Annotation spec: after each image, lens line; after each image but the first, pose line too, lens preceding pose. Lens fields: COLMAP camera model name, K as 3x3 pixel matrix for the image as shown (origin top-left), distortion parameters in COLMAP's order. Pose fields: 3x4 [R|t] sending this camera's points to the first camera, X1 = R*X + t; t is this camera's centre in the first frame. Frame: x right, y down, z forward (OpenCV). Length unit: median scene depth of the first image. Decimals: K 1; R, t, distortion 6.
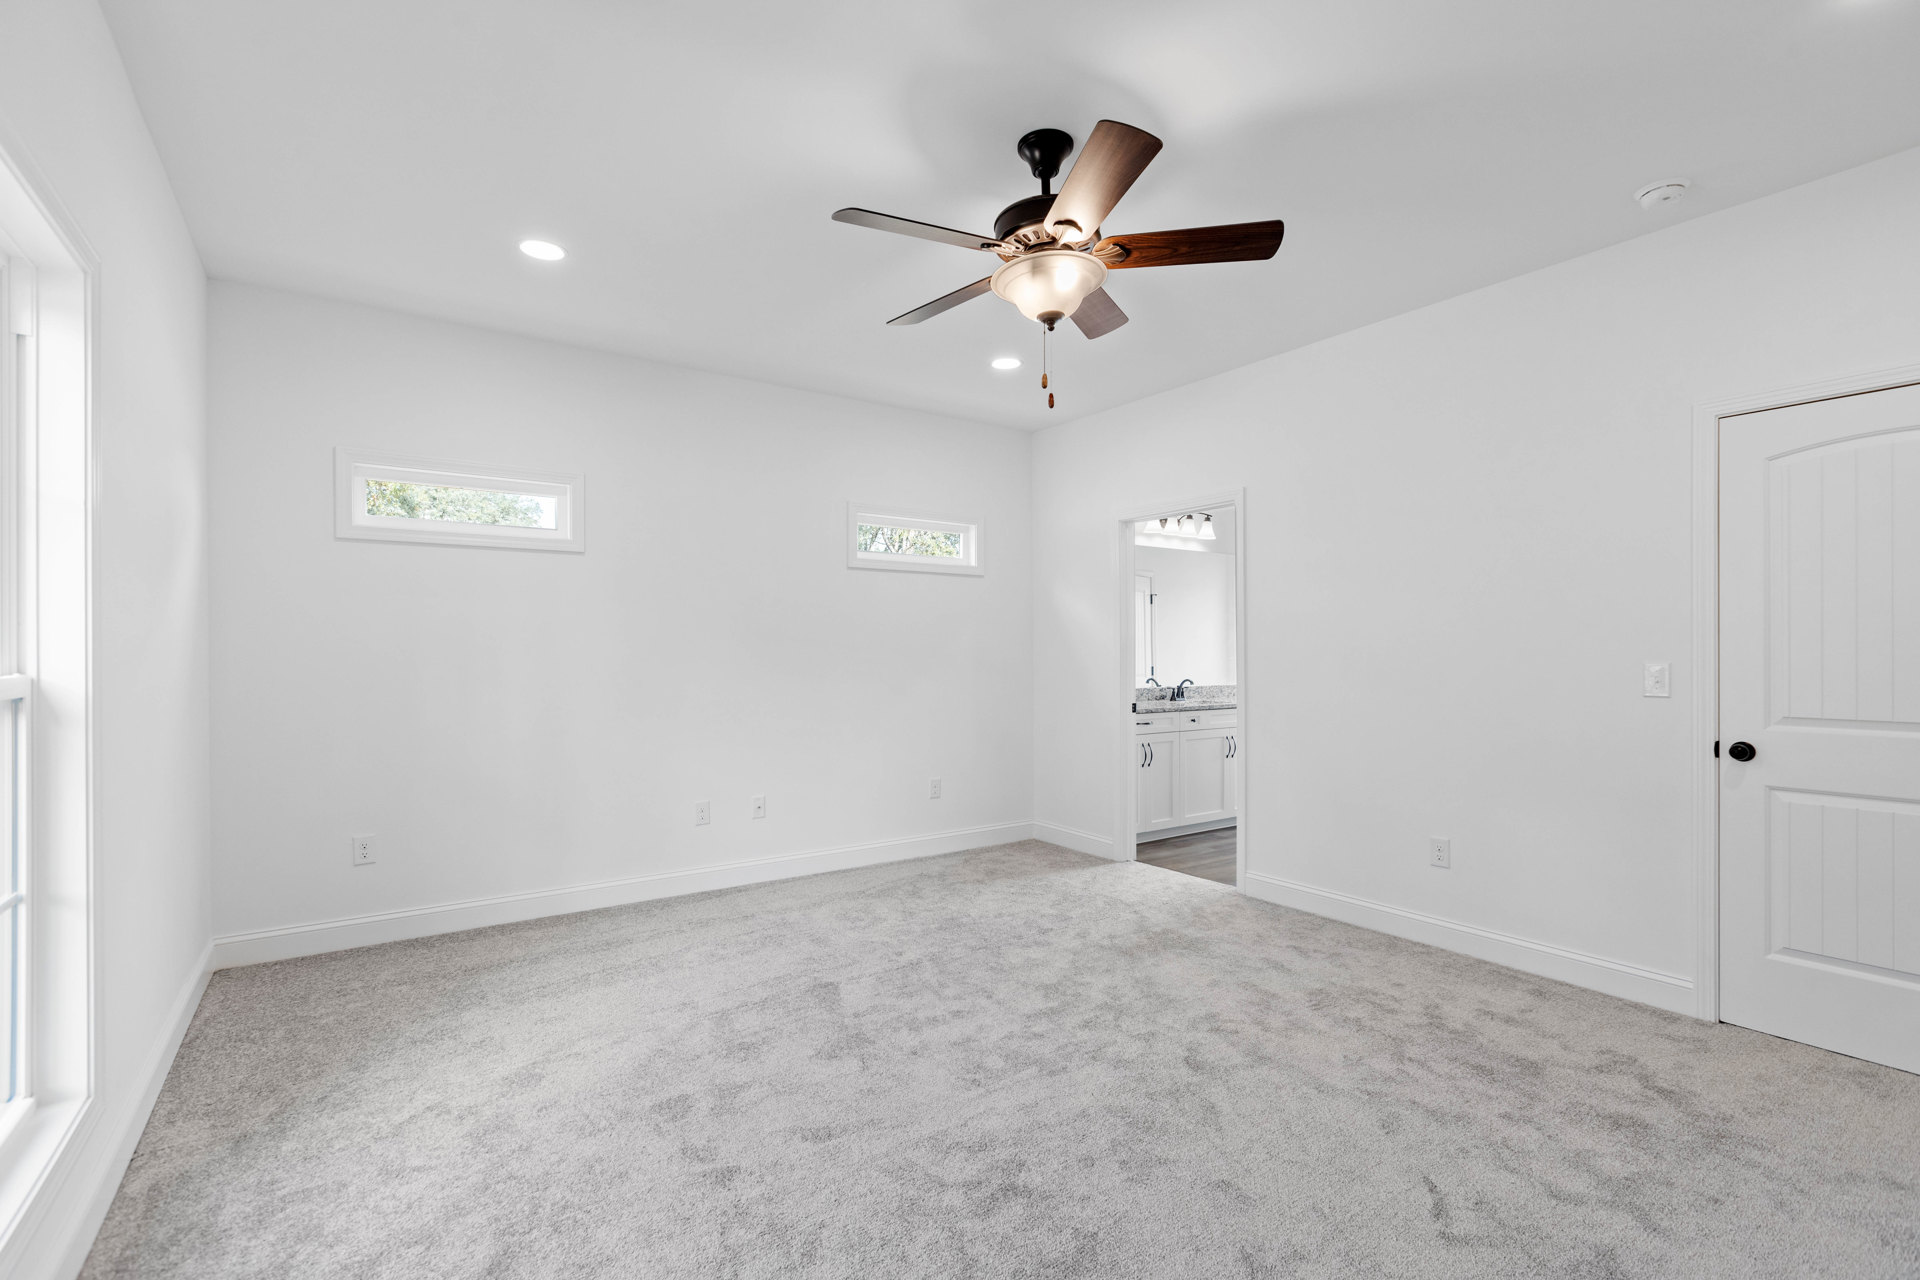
lens RADIAL K [[861.2, 0, 953.2], [0, 861.2, 652.8], [0, 0, 1]] dist [0.000339, -0.000092]
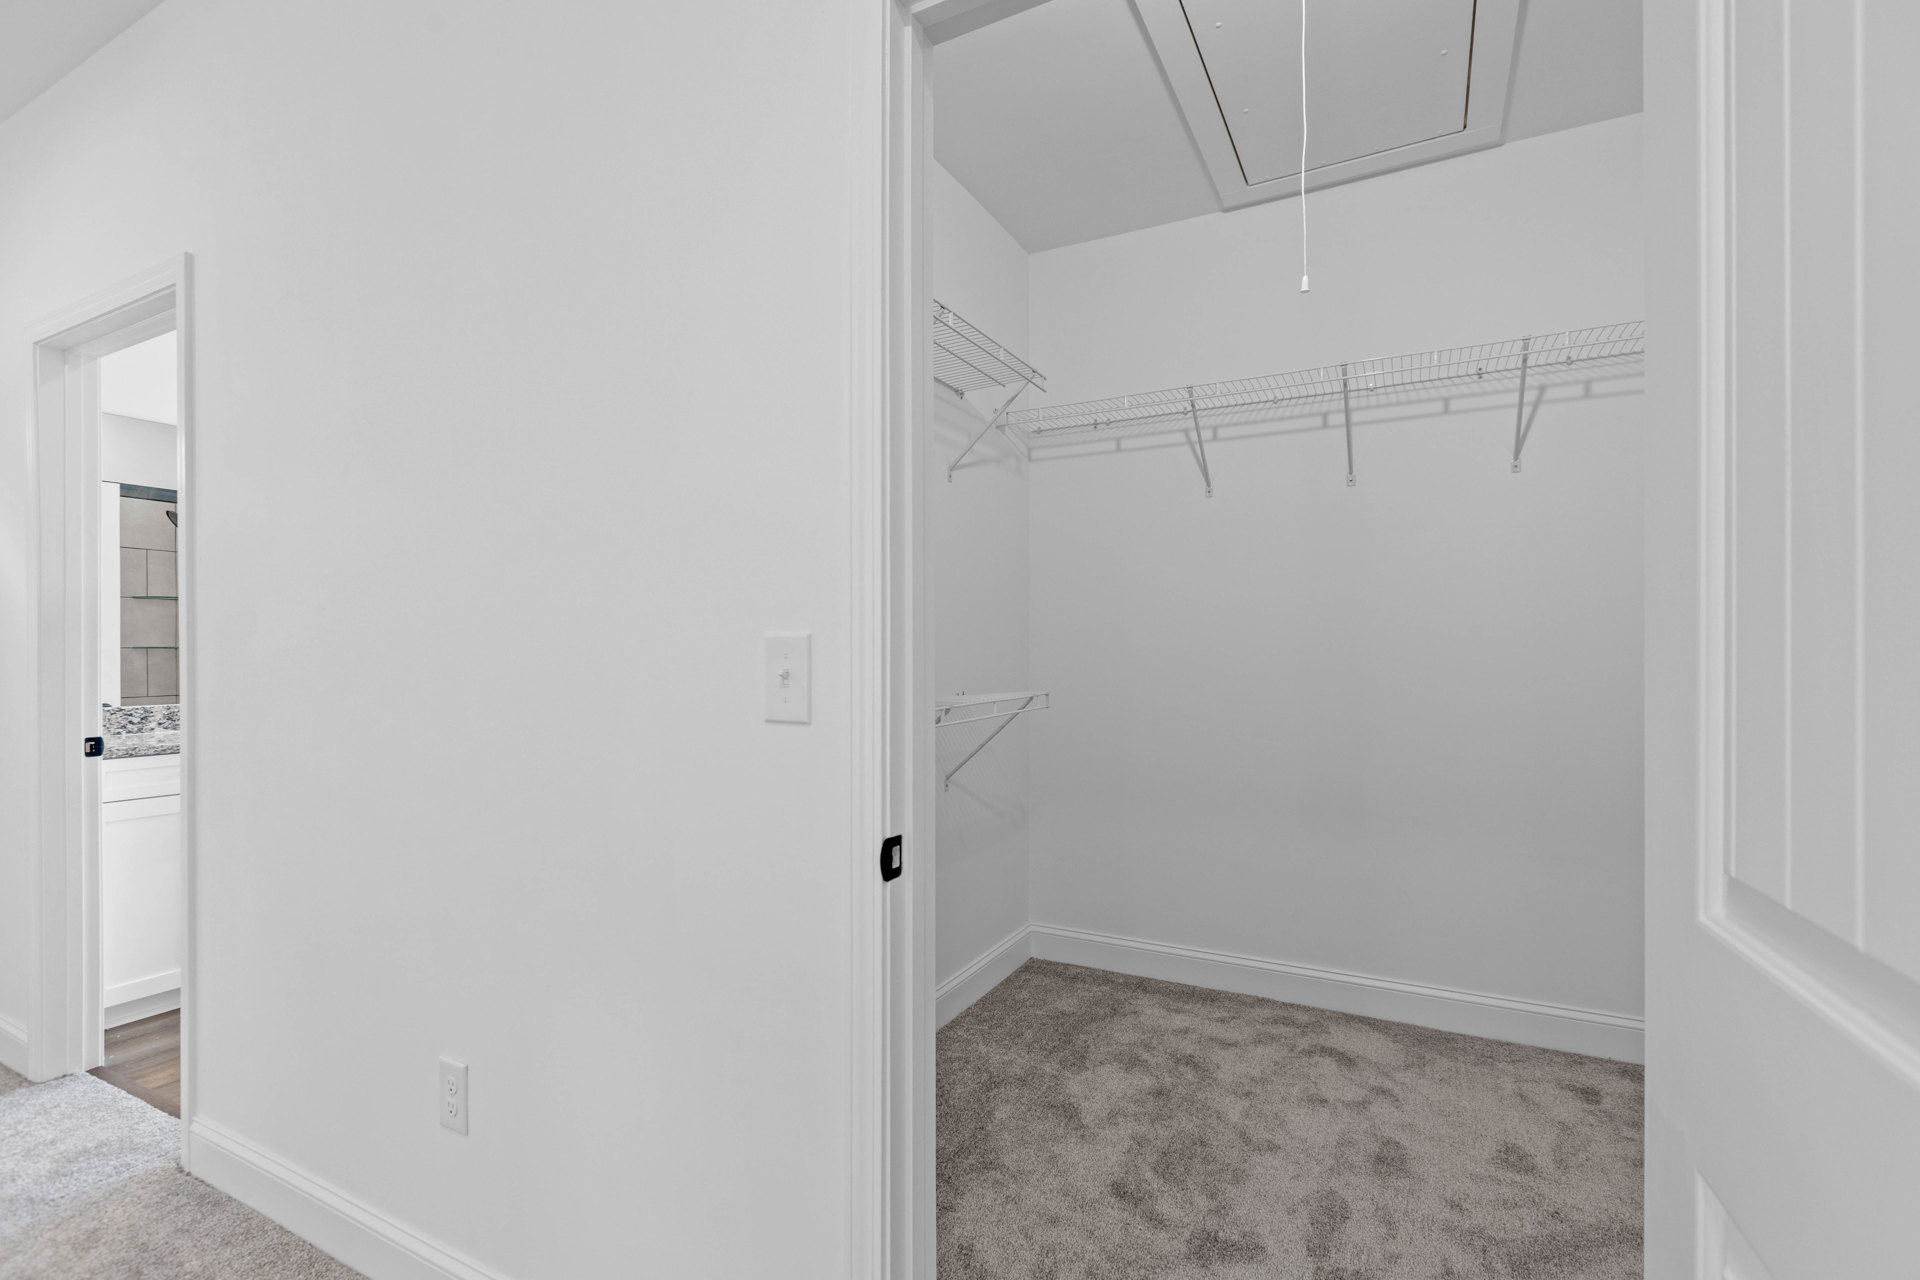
lens RADIAL K [[861.2, 0, 953.2], [0, 861.2, 652.8], [0, 0, 1]] dist [0.000339, -0.000092]
pose [[0.886181, 0.002171, 0.463334, 0.522110], [-0.002636, 0.999996, 0.000357, 0.014500], [-0.463332, -0.001538, 0.886183, 0.461693]]
